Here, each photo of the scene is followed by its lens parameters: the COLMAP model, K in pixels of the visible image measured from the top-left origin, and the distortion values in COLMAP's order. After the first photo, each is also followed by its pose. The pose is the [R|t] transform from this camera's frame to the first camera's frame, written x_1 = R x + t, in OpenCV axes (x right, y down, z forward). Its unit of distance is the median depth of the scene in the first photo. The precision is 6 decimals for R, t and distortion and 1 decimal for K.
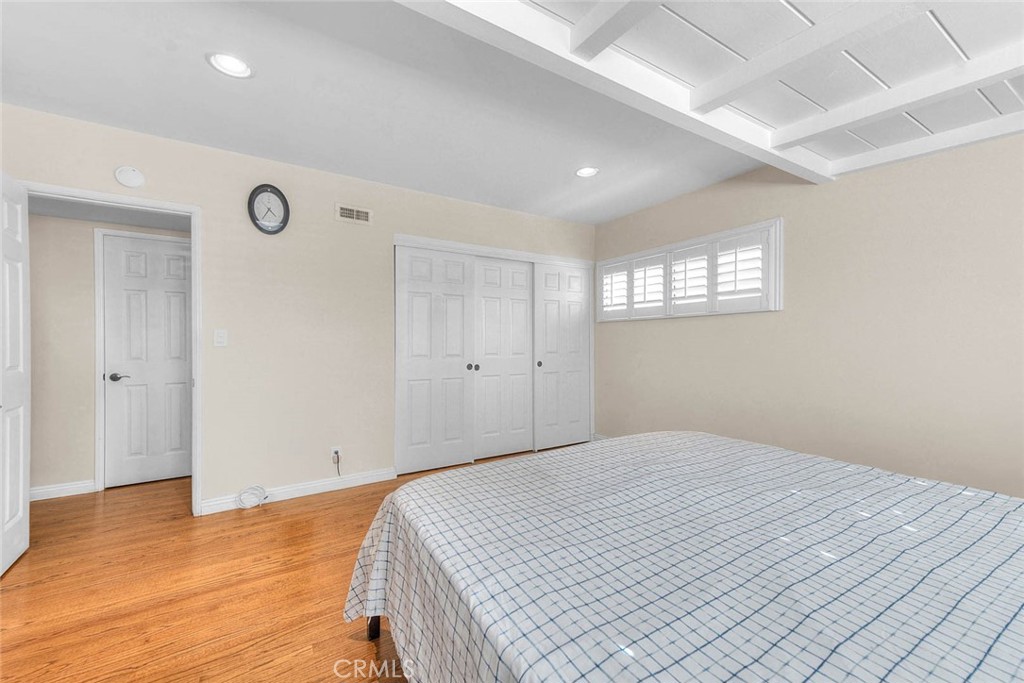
lens RADIAL K [[408.7, 0, 513.8], [0, 408.7, 345.1], [0, 0, 1]] dist [0.001326, -0.000179]
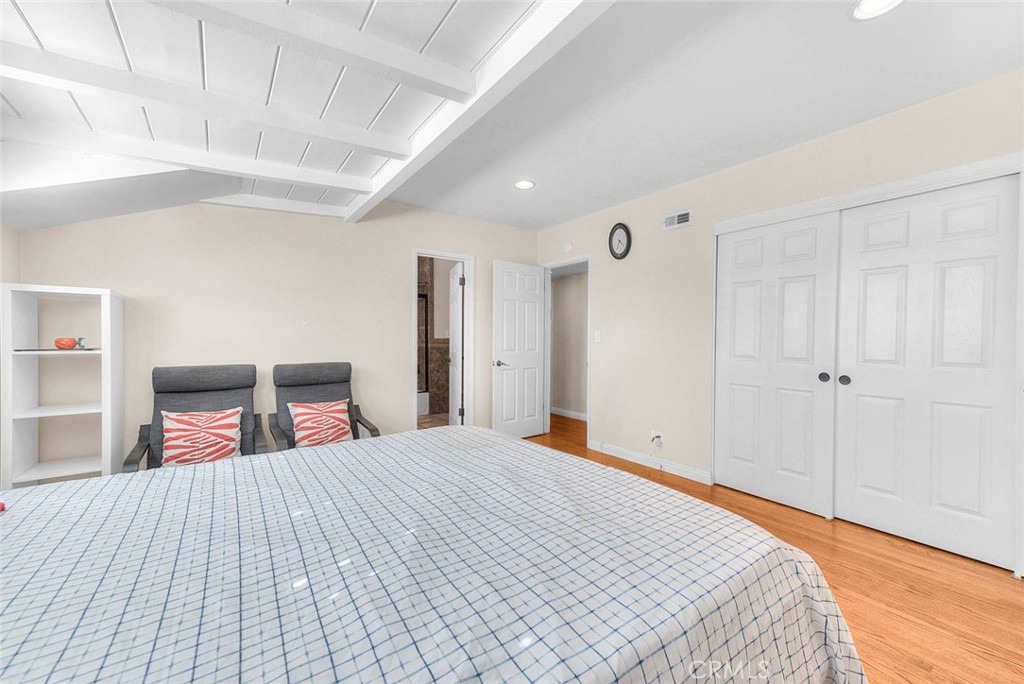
lens RADIAL K [[408.7, 0, 513.8], [0, 408.7, 345.6], [0, 0, 1]] dist [0.001326, -0.000179]
pose [[0.037748, 0.027873, -0.998899, 0.616588], [-0.006036, 0.999599, 0.027664, -0.017713], [0.999269, 0.004985, 0.037901, 0.501439]]
